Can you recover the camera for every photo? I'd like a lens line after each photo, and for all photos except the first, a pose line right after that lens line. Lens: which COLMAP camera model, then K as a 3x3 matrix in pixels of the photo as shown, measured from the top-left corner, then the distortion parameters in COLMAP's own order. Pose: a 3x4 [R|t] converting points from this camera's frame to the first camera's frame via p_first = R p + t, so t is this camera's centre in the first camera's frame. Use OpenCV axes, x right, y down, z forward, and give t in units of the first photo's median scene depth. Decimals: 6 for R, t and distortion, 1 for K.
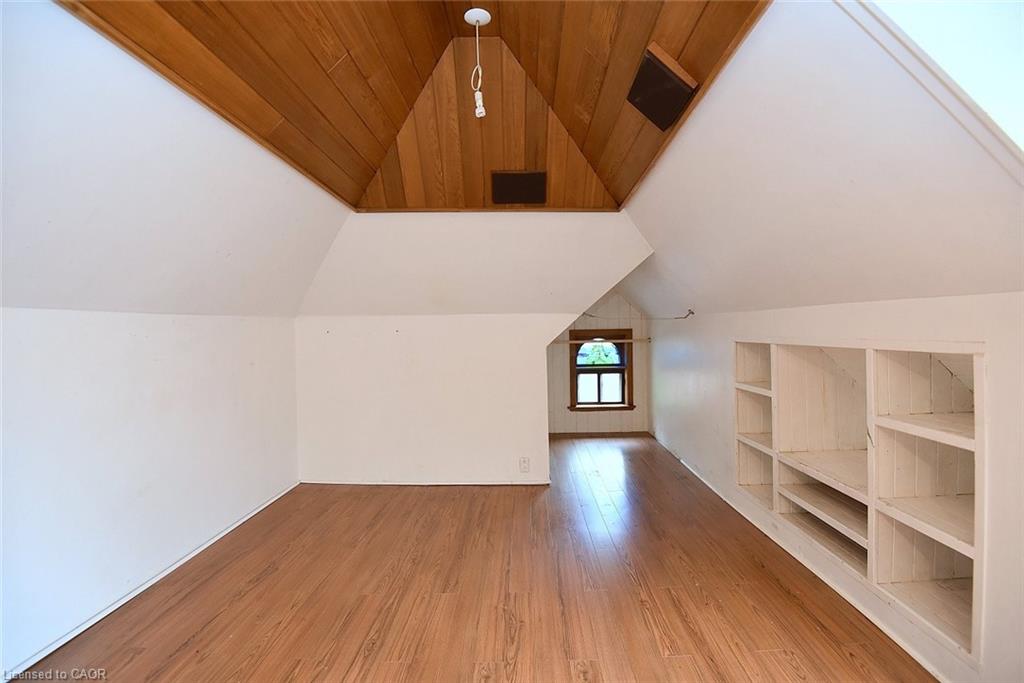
lens RADIAL K [[475.4, 0, 510.6], [0, 475.4, 336.4], [0, 0, 1]] dist [-0.004513, -0.024274]
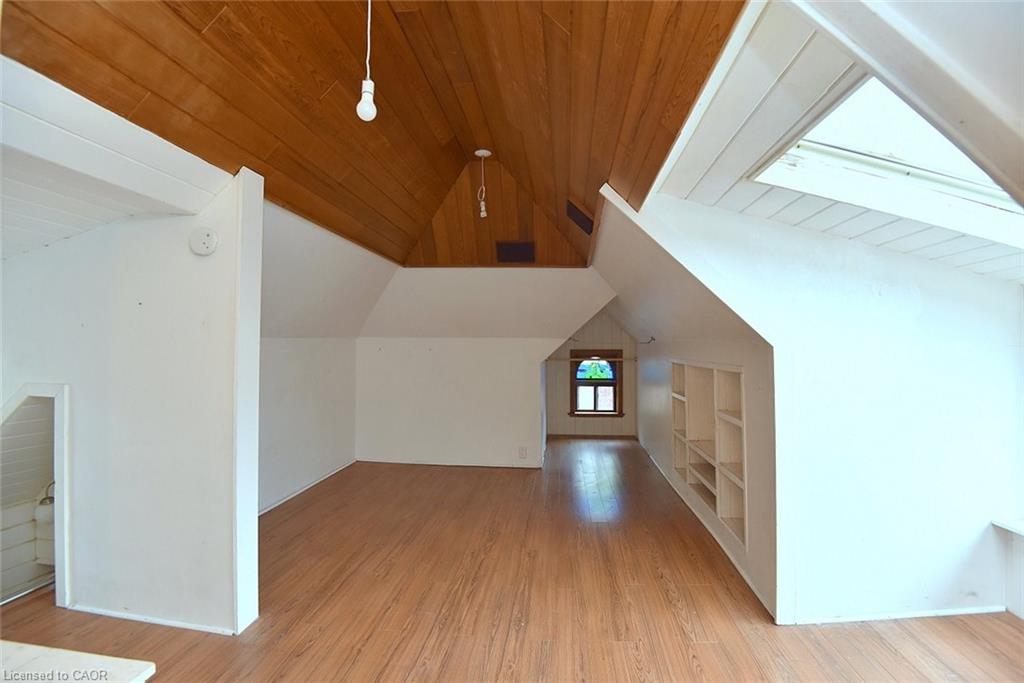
lens RADIAL K [[475.4, 0, 510.6], [0, 475.4, 336.4], [0, 0, 1]] dist [-0.004513, -0.024274]
pose [[0.997238, 0.016586, -0.072391, 0.064447], [-0.018798, 0.999374, -0.029981, -0.008706], [0.071848, 0.031258, 0.996926, -0.244788]]
